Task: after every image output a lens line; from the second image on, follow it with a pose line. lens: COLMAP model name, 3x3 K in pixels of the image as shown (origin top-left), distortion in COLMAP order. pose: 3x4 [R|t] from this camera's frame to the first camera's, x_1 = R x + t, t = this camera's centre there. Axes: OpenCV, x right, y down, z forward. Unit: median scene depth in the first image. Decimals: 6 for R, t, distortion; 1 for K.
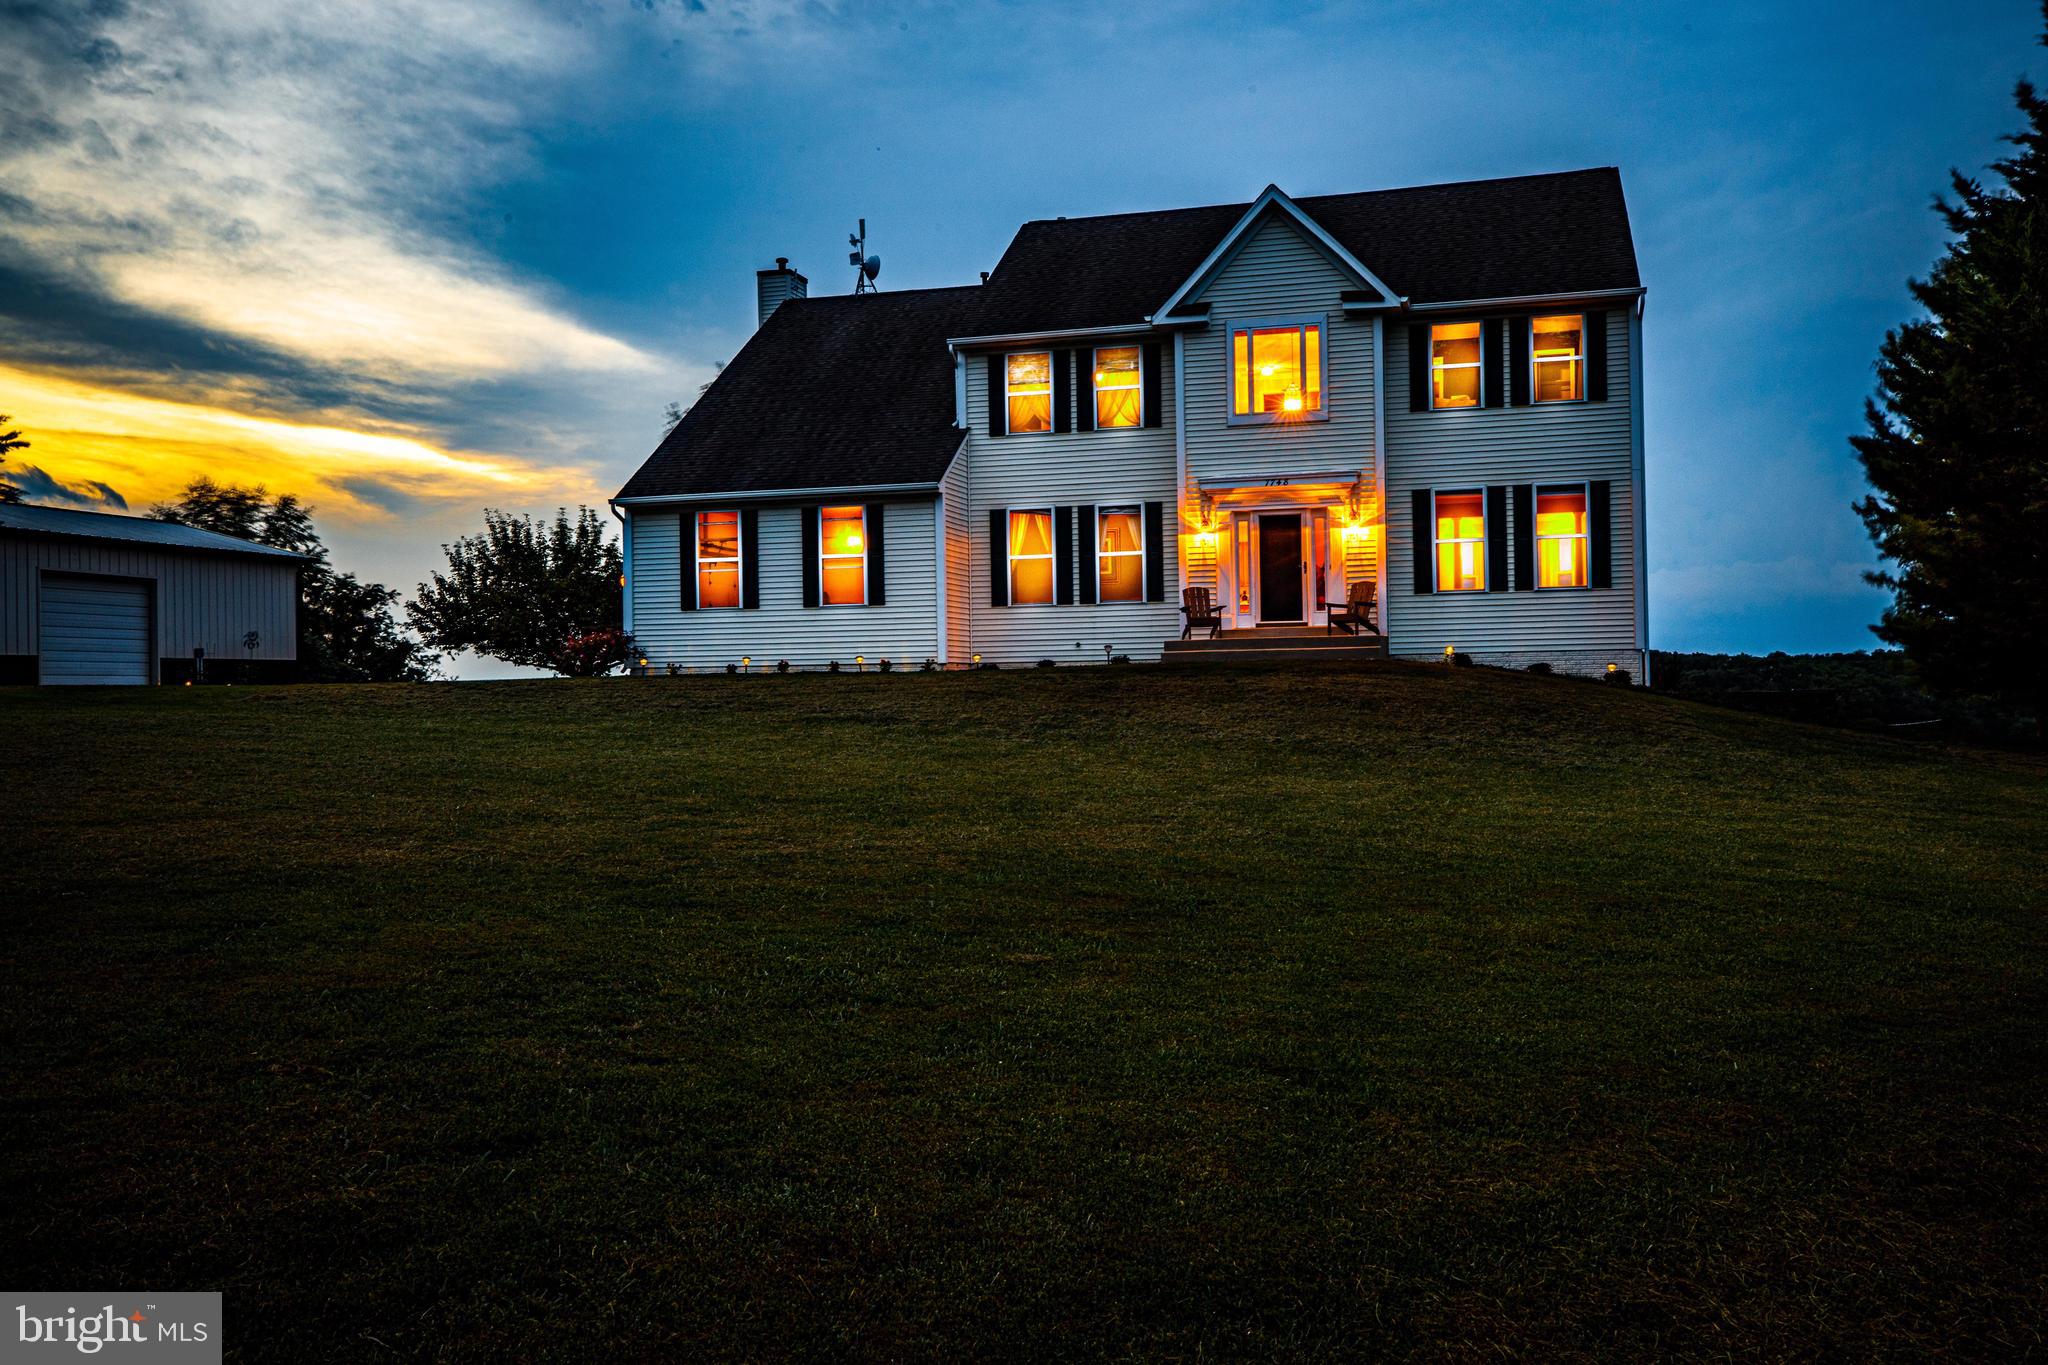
lens RADIAL K [[1707.6, 0, 1024.0], [0, 1707.6, 682.5], [0, 0, 1]] dist [0.014739, 0.006862]
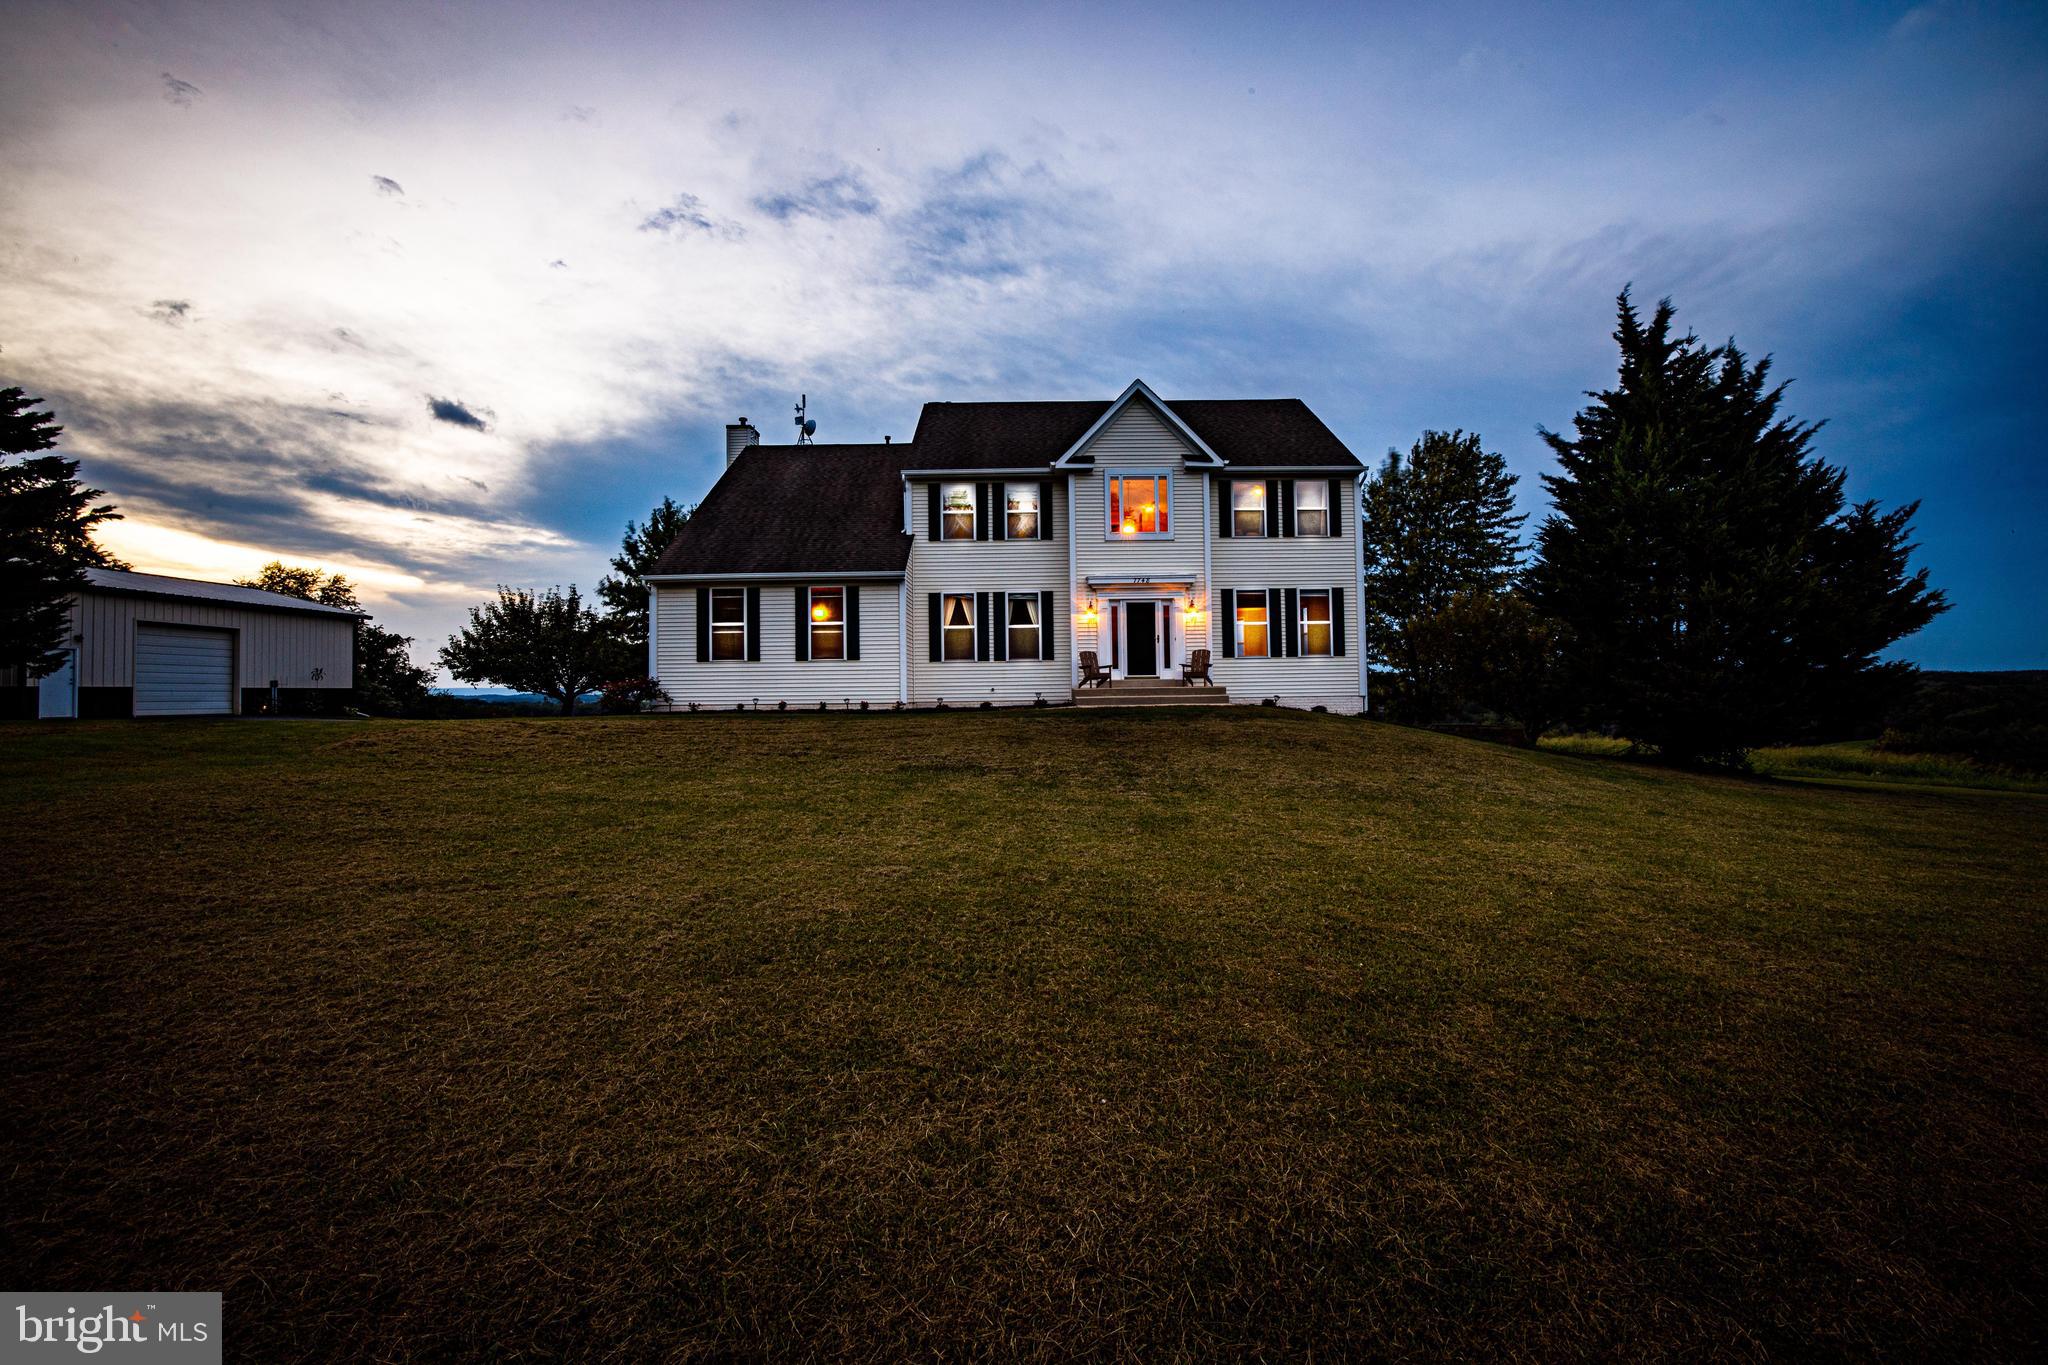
lens RADIAL K [[903.3, 0, 1024.0], [0, 903.3, 682.5], [0, 0, 1]] dist [-0.021315, -0.000261]
pose [[0.967285, 0.007999, 0.253567, -0.130781], [-0.004798, 0.999901, -0.013238, -0.017784], [-0.253648, 0.011589, 0.967227, 0.257393]]
